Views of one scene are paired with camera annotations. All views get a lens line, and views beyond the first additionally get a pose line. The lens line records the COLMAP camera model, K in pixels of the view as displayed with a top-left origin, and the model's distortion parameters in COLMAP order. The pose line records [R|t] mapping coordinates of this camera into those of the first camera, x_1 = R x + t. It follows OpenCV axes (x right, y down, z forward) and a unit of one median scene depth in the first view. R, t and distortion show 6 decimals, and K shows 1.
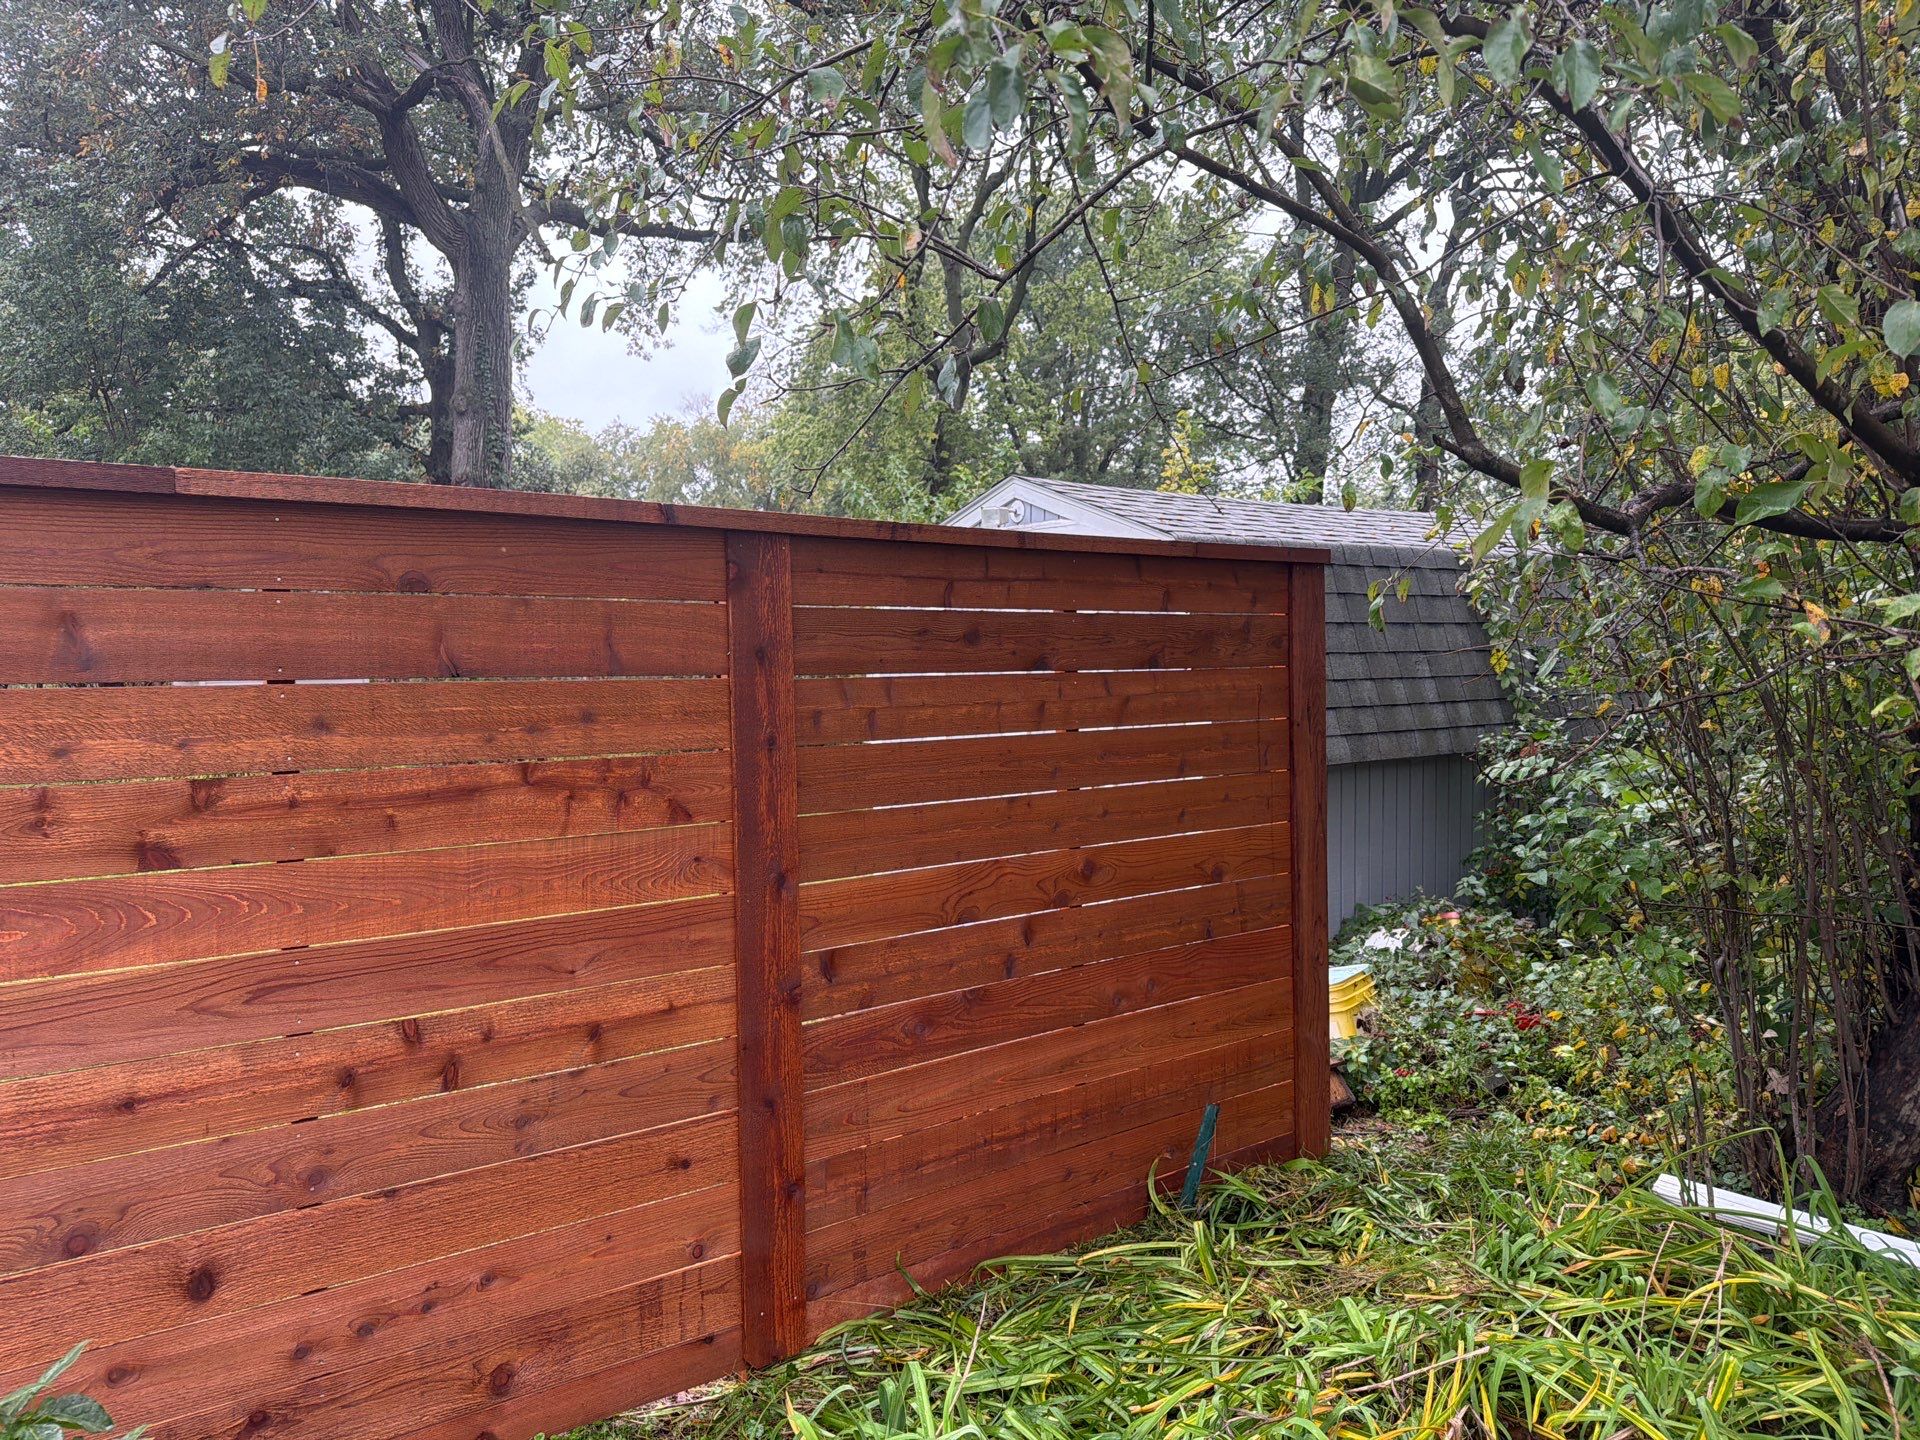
lens RADIAL K [[1347.5, 0, 960.3], [0, 1347.5, 726.1], [0, 0, 1]] dist [0.094981, -0.129946]
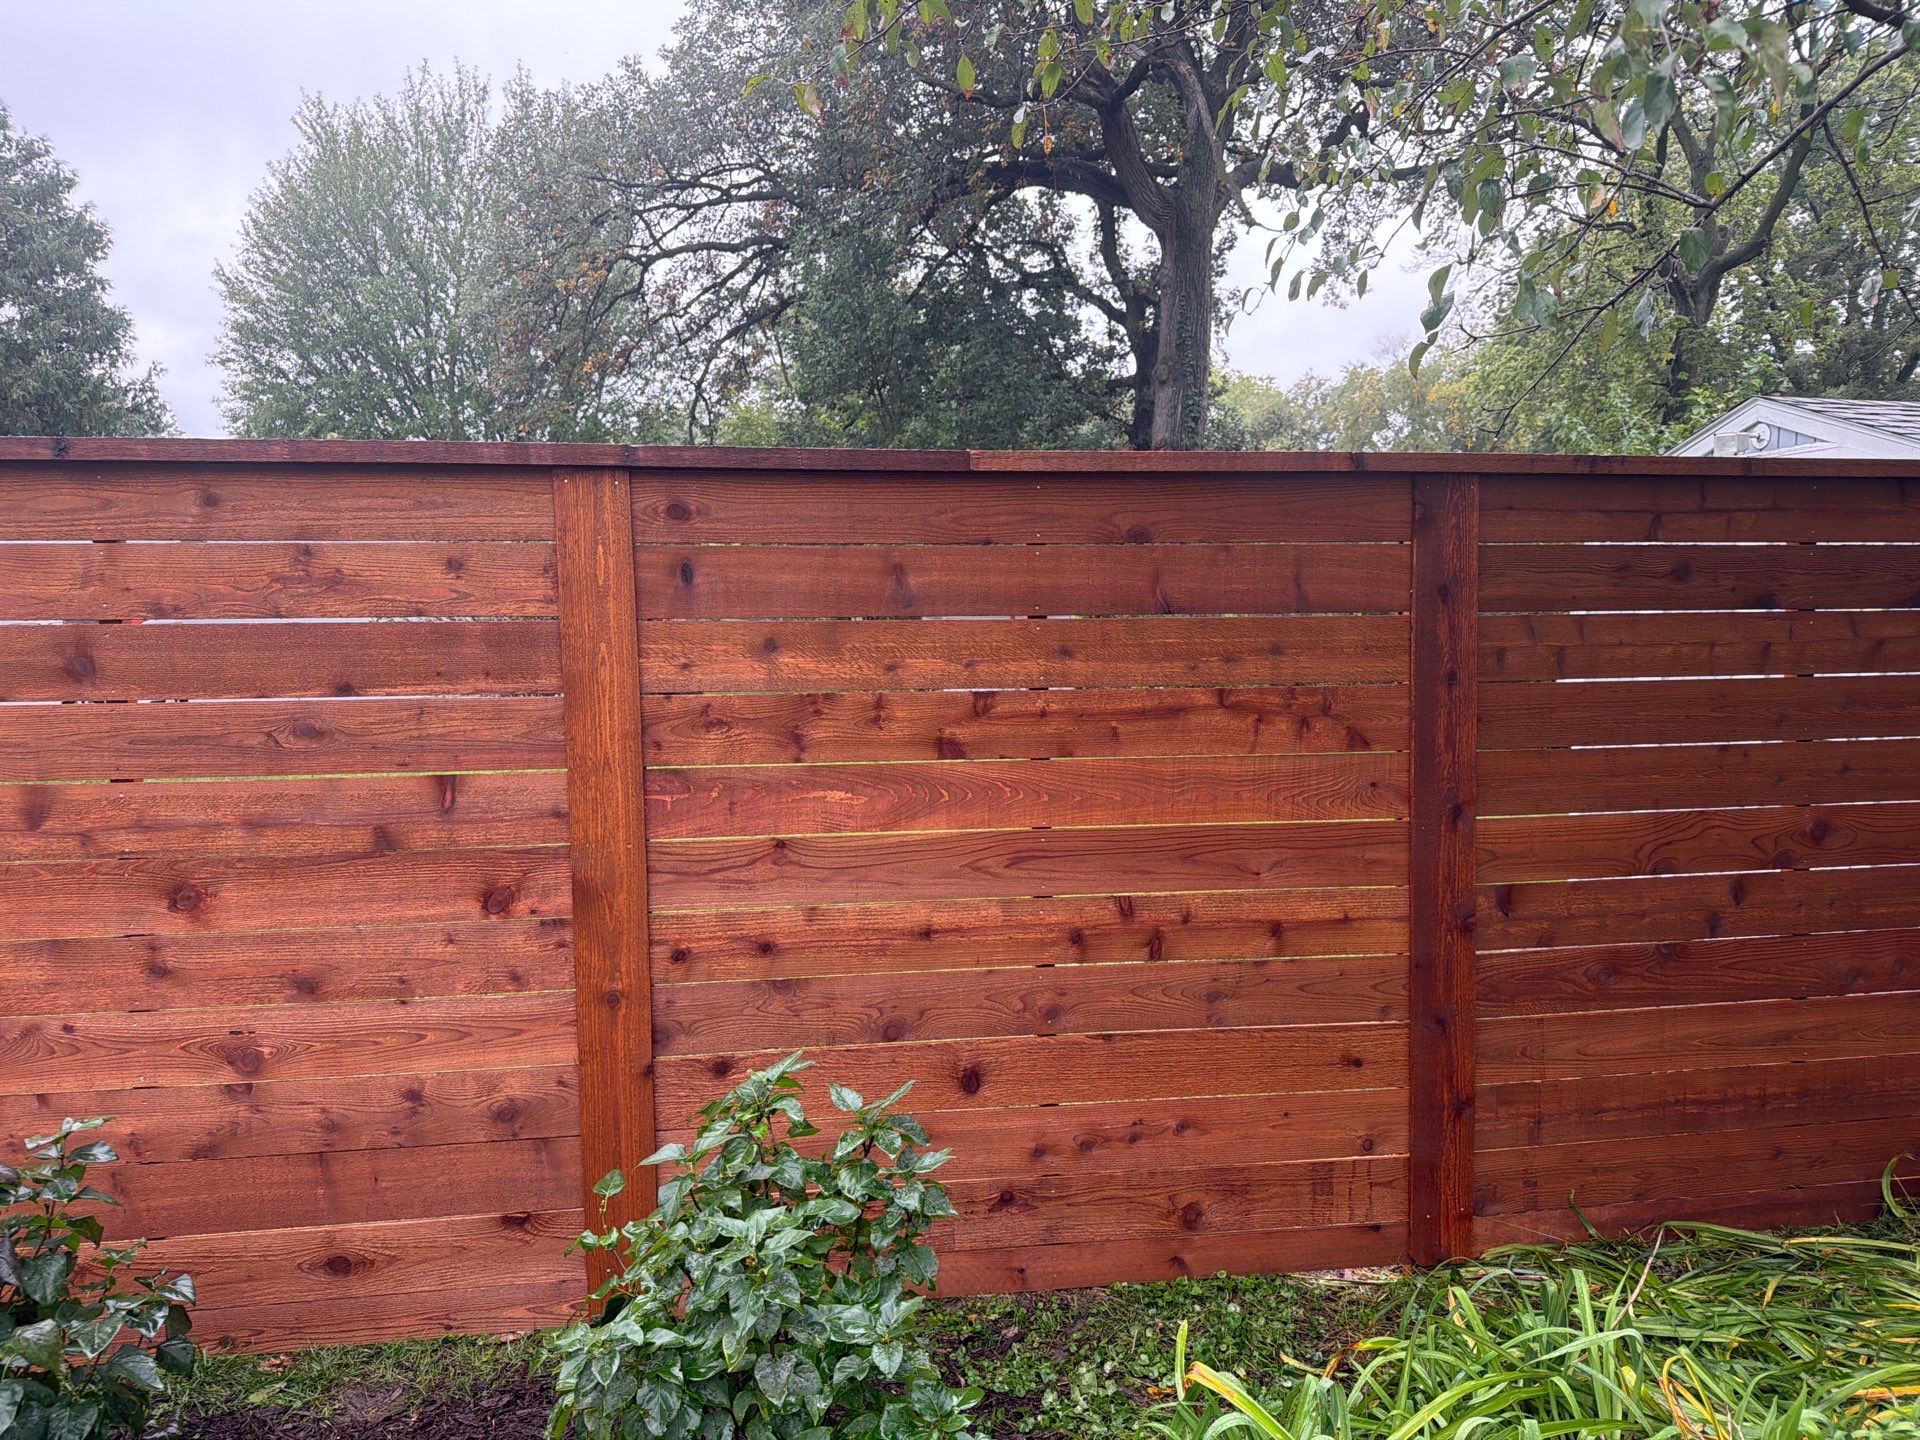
lens RADIAL K [[1339.0, 0, 942.2], [0, 1339.0, 714.0], [0, 0, 1]] dist [0.087661, -0.123676]
pose [[0.874724, 0.035101, -0.483348, 0.020528], [-0.022657, 0.999245, 0.031562, 0.015988], [0.484091, -0.016657, 0.874859, -0.096527]]
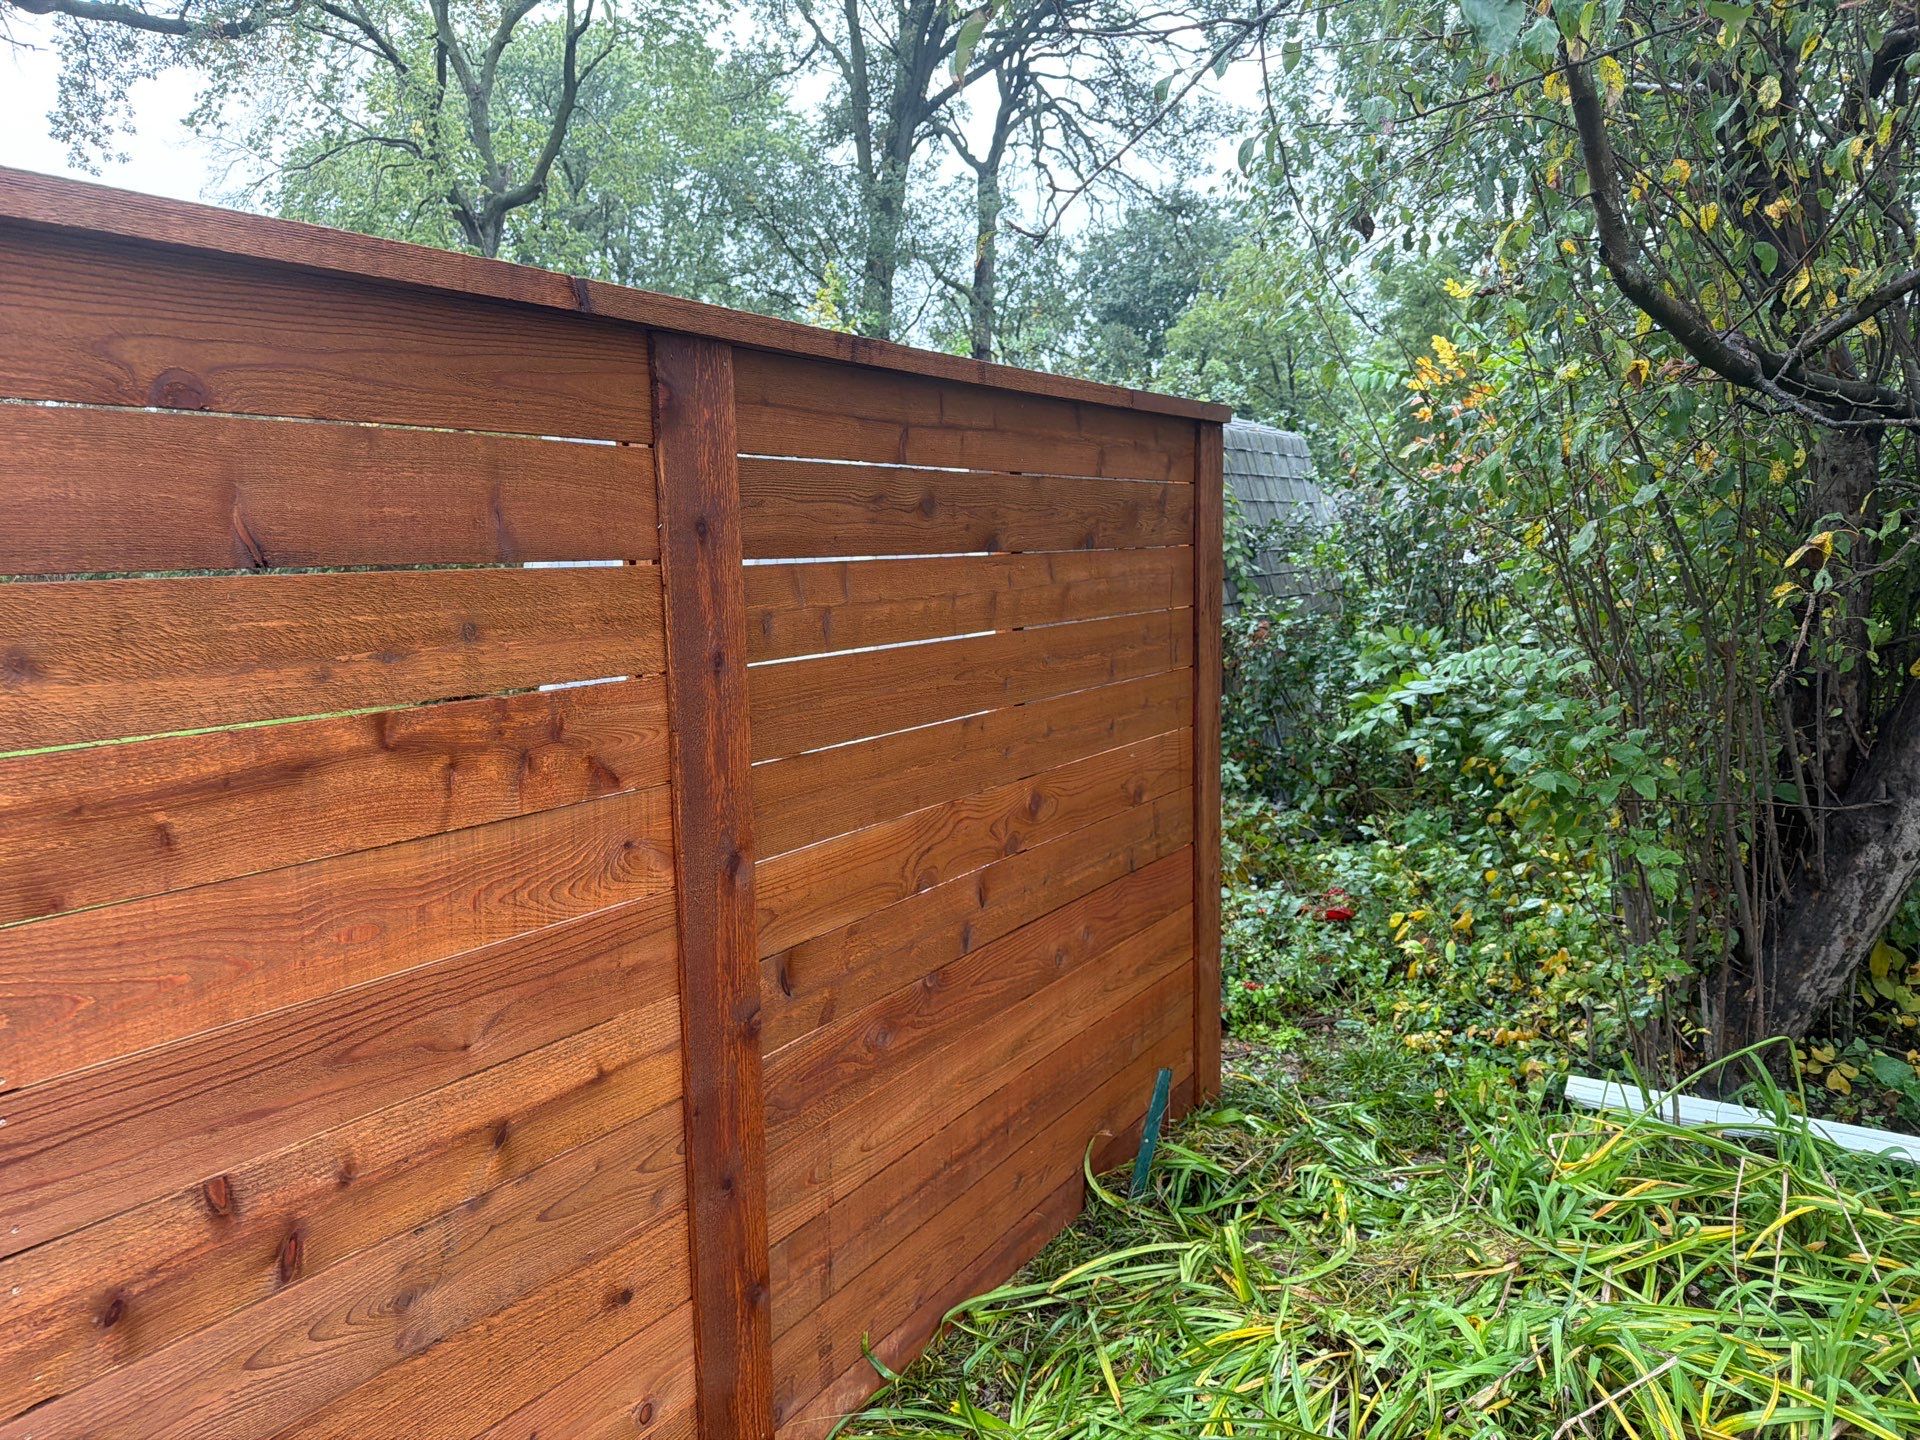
lens RADIAL K [[1347.7, 0, 948.4], [0, 1347.7, 717.1], [0, 0, 1]] dist [0.086164, -0.125839]
pose [[0.946319, -0.044494, 0.320156, -0.242024], [0.018487, 0.996309, 0.083819, -0.013905], [-0.322704, -0.073401, 0.943649, 0.322565]]
